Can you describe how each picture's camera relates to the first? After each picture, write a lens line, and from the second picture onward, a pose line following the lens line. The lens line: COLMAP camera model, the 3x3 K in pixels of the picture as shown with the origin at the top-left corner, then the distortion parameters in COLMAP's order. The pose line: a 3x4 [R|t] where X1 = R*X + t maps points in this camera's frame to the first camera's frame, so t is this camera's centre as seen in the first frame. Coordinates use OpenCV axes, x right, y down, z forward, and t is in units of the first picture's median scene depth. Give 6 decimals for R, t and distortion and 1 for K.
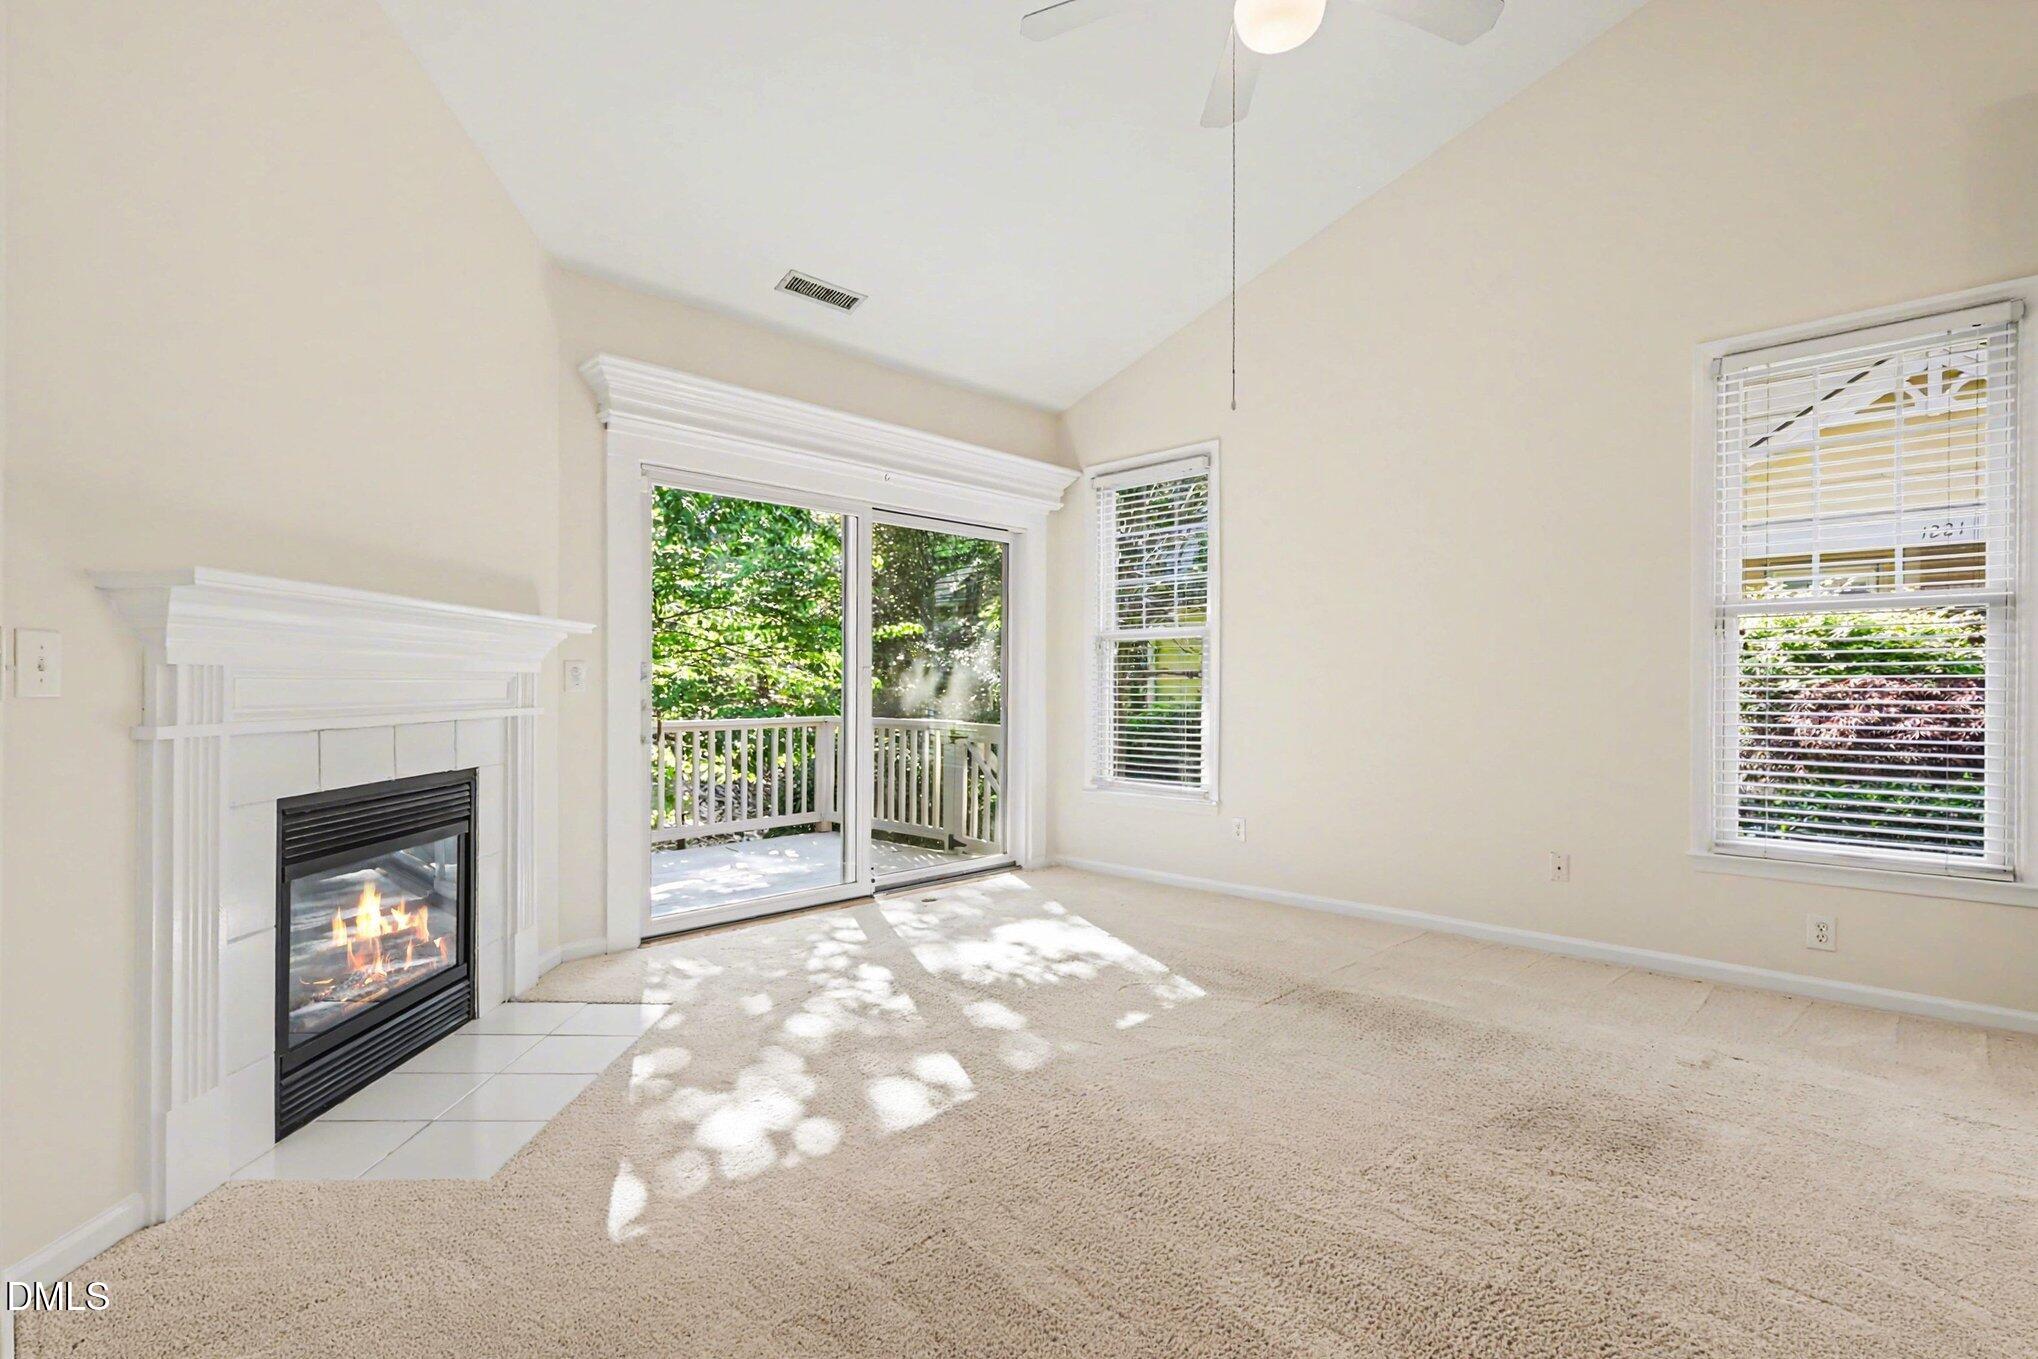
lens RADIAL K [[965.7, 0, 1019.0], [0, 965.7, 679.5], [0, 0, 1]] dist [0.001658, -0.000165]
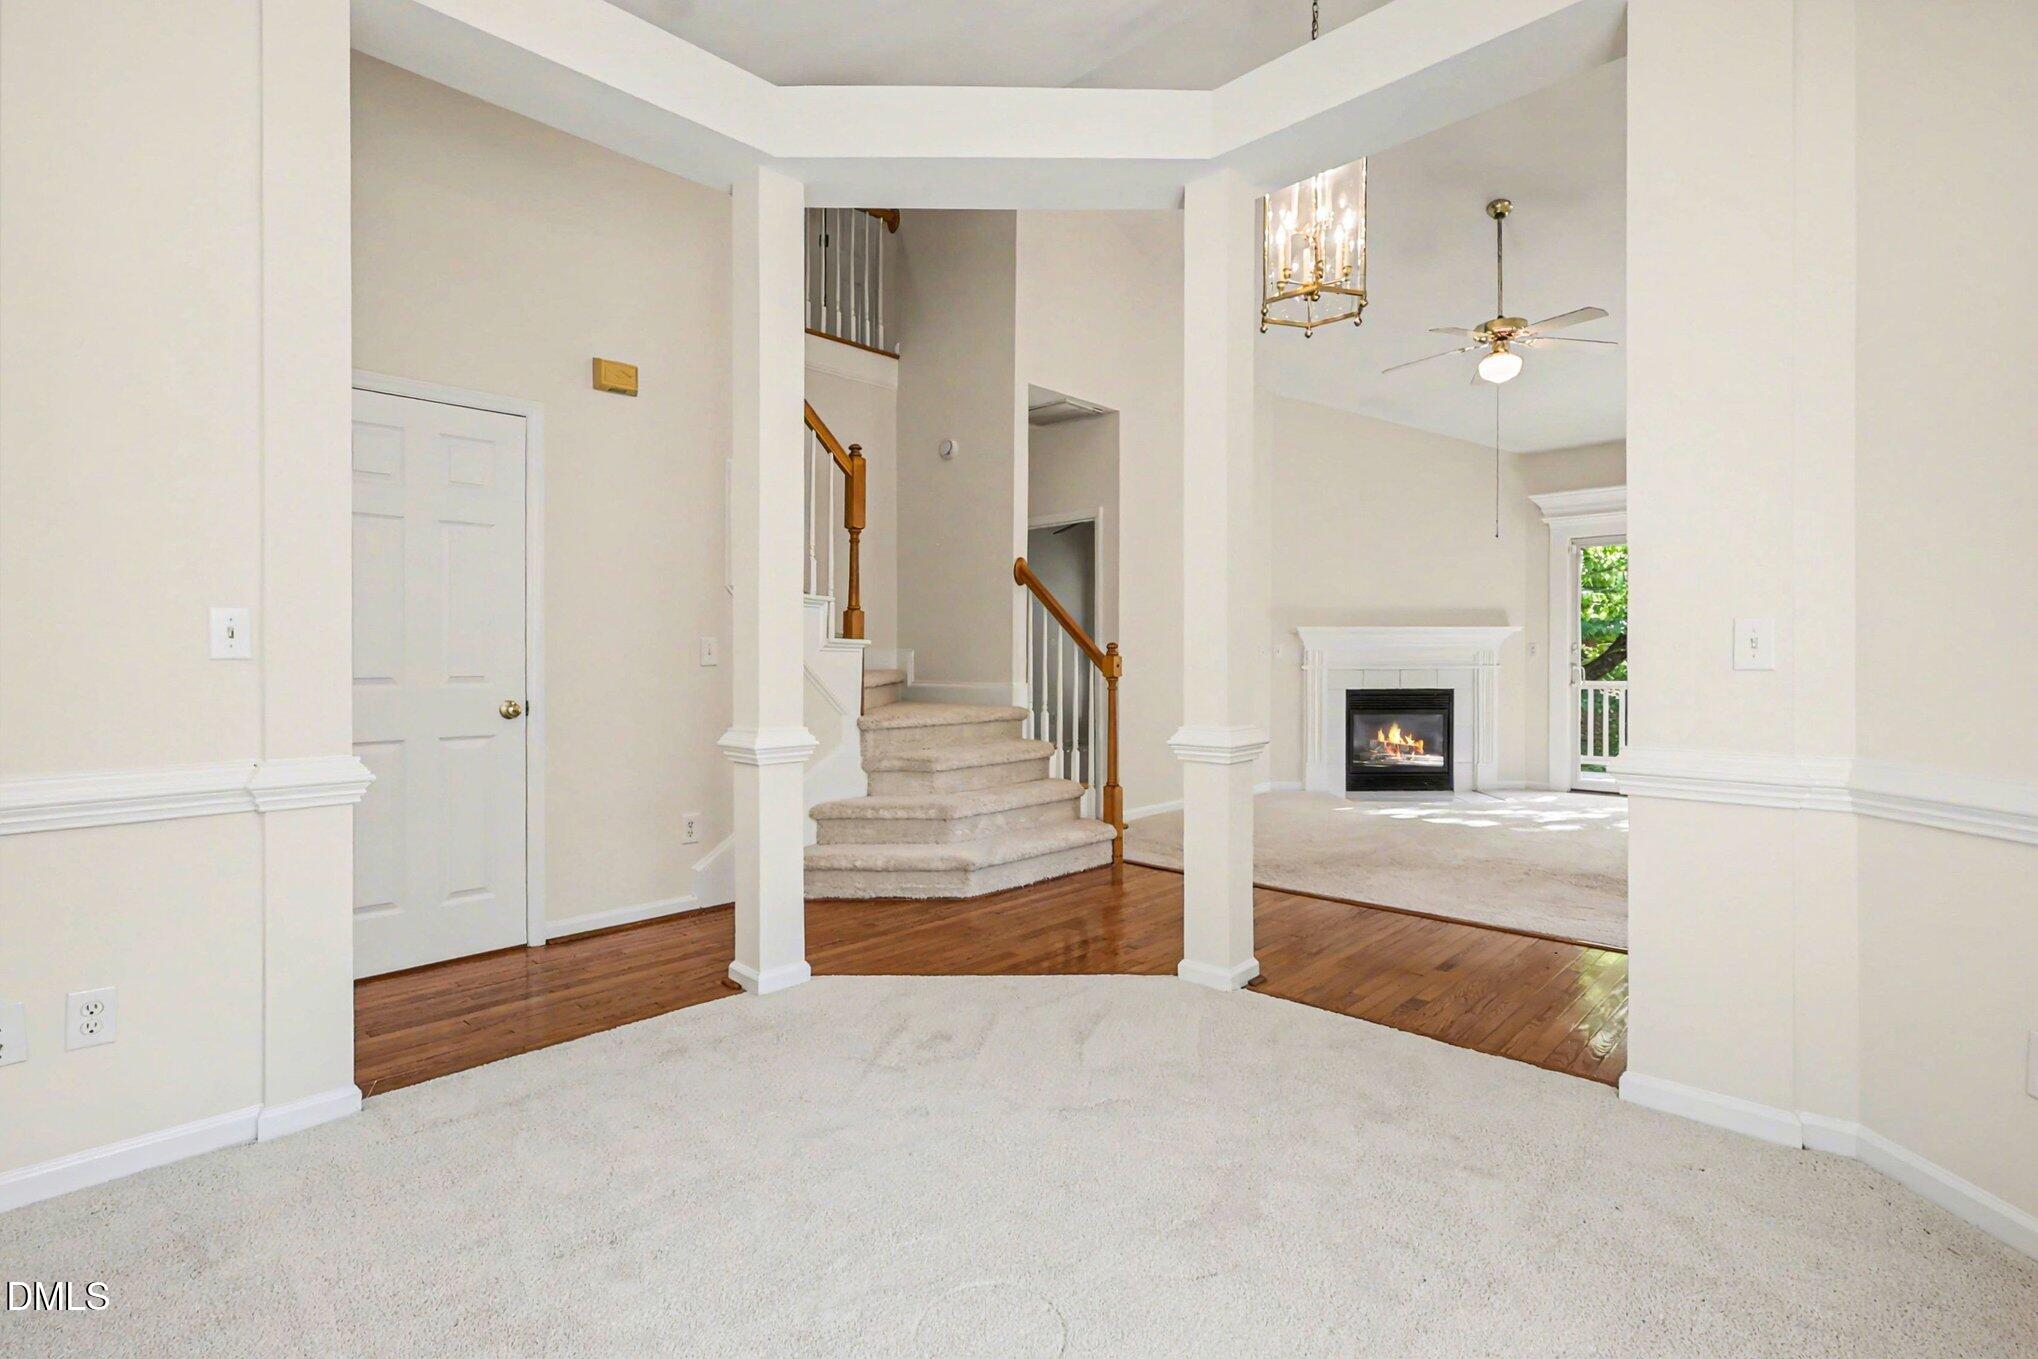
lens RADIAL K [[946.1, 0, 1013.0], [0, 946.1, 665.6], [0, 0, 1]] dist [0.001991, 0.000005]
pose [[-0.000877, 0.003899, -0.999992, 1.881233], [0.008324, 0.999958, 0.003892, 0.012919], [0.999965, -0.008320, -0.000910, -0.119535]]
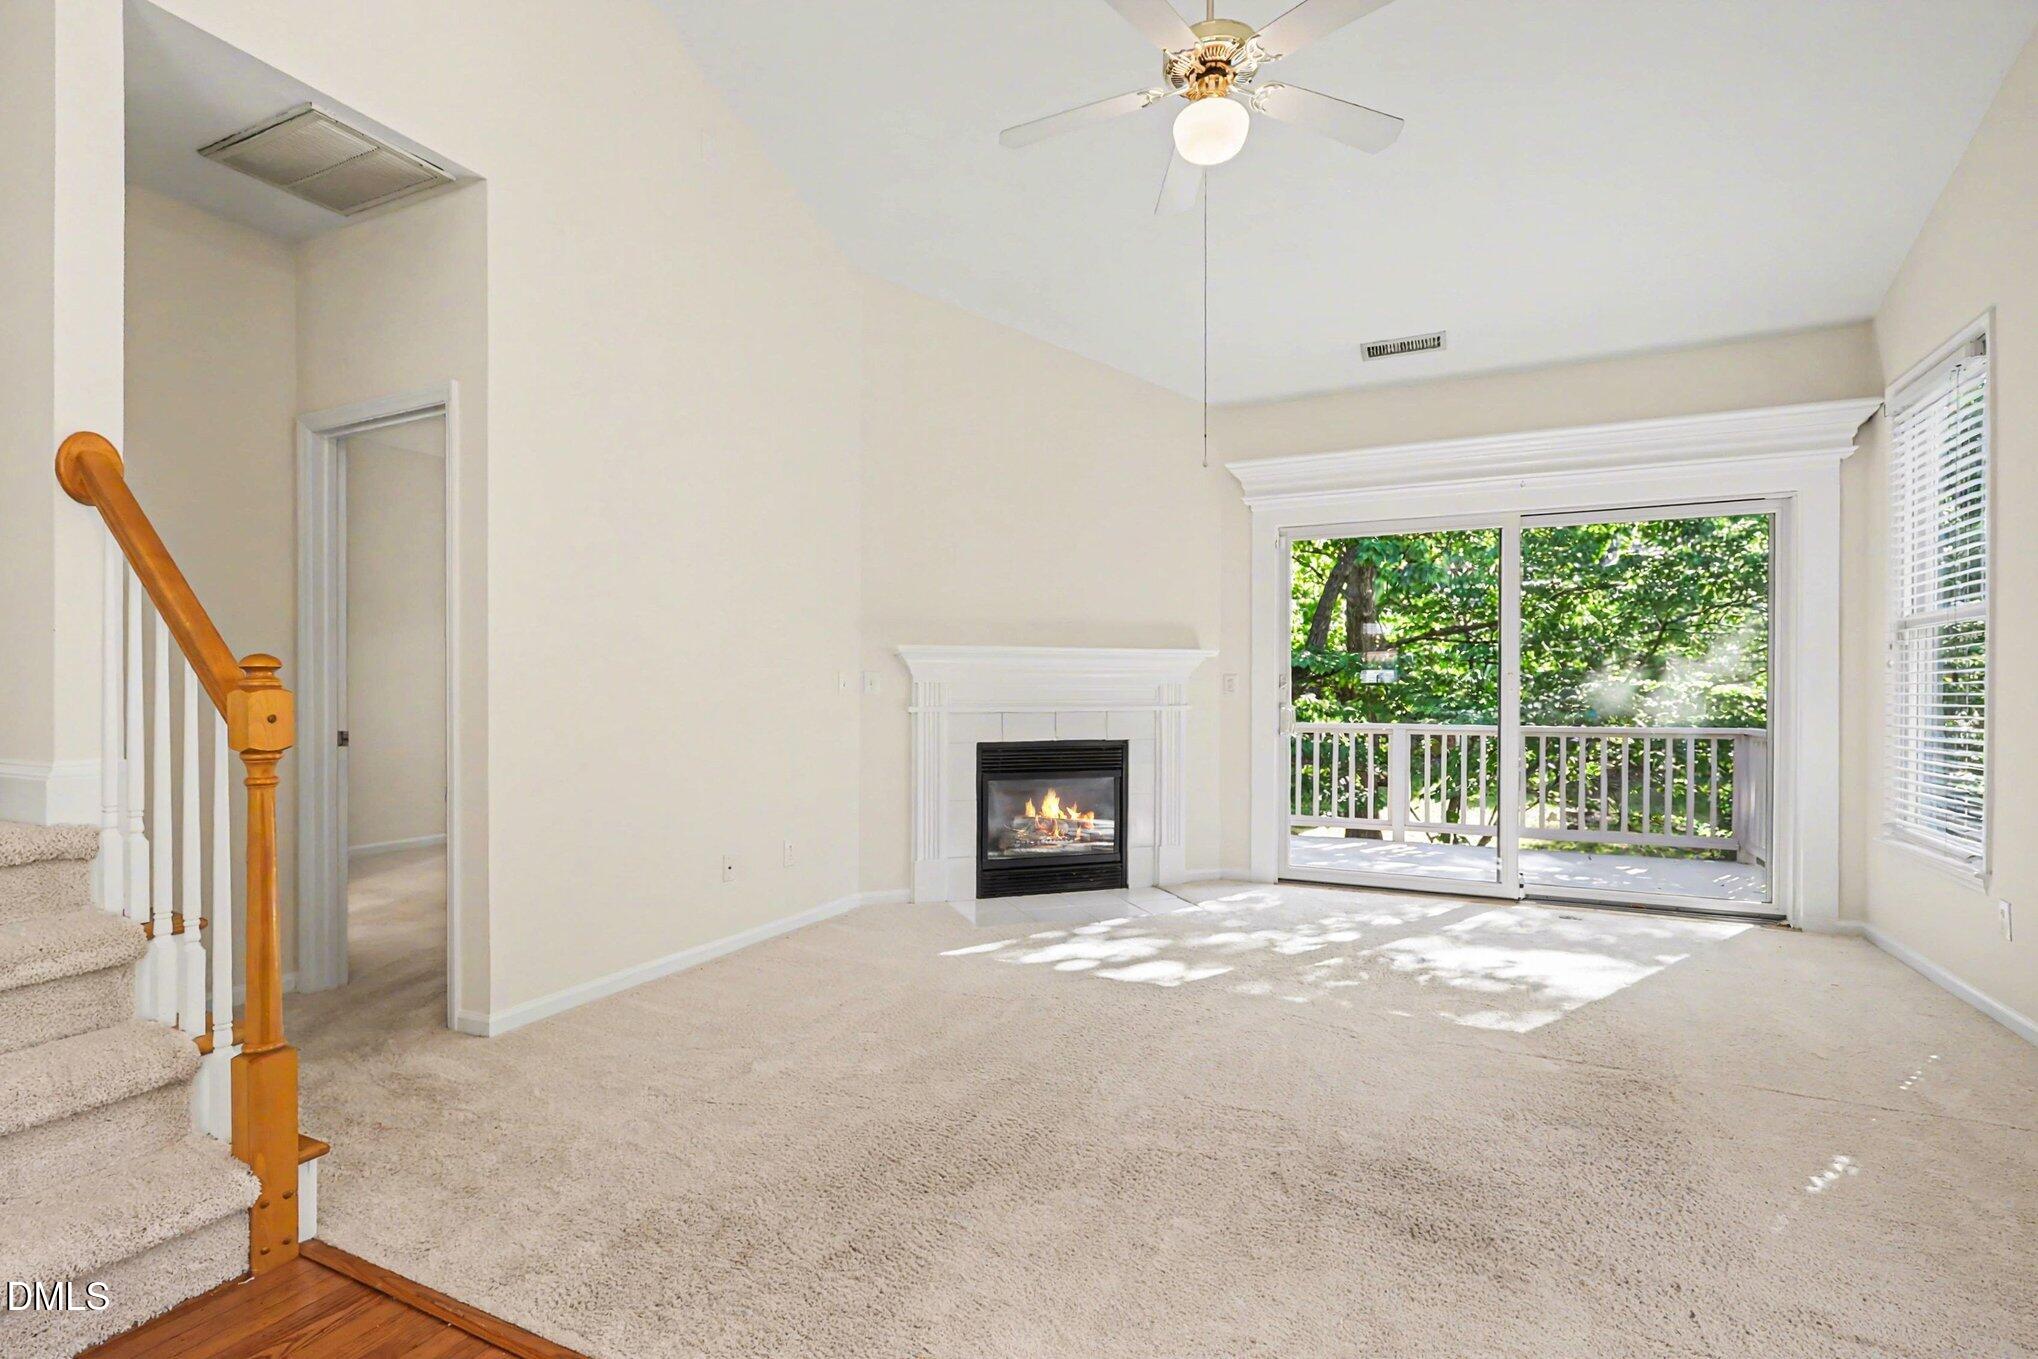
lens RADIAL K [[965.7, 0, 1019.0], [0, 965.7, 679.5], [0, 0, 1]] dist [0.001658, -0.000165]
pose [[0.314497, -0.011345, -0.949191, 1.000108], [0.003749, 0.999936, -0.010710, 0.003057], [0.949251, -0.000190, 0.314519, 0.293382]]
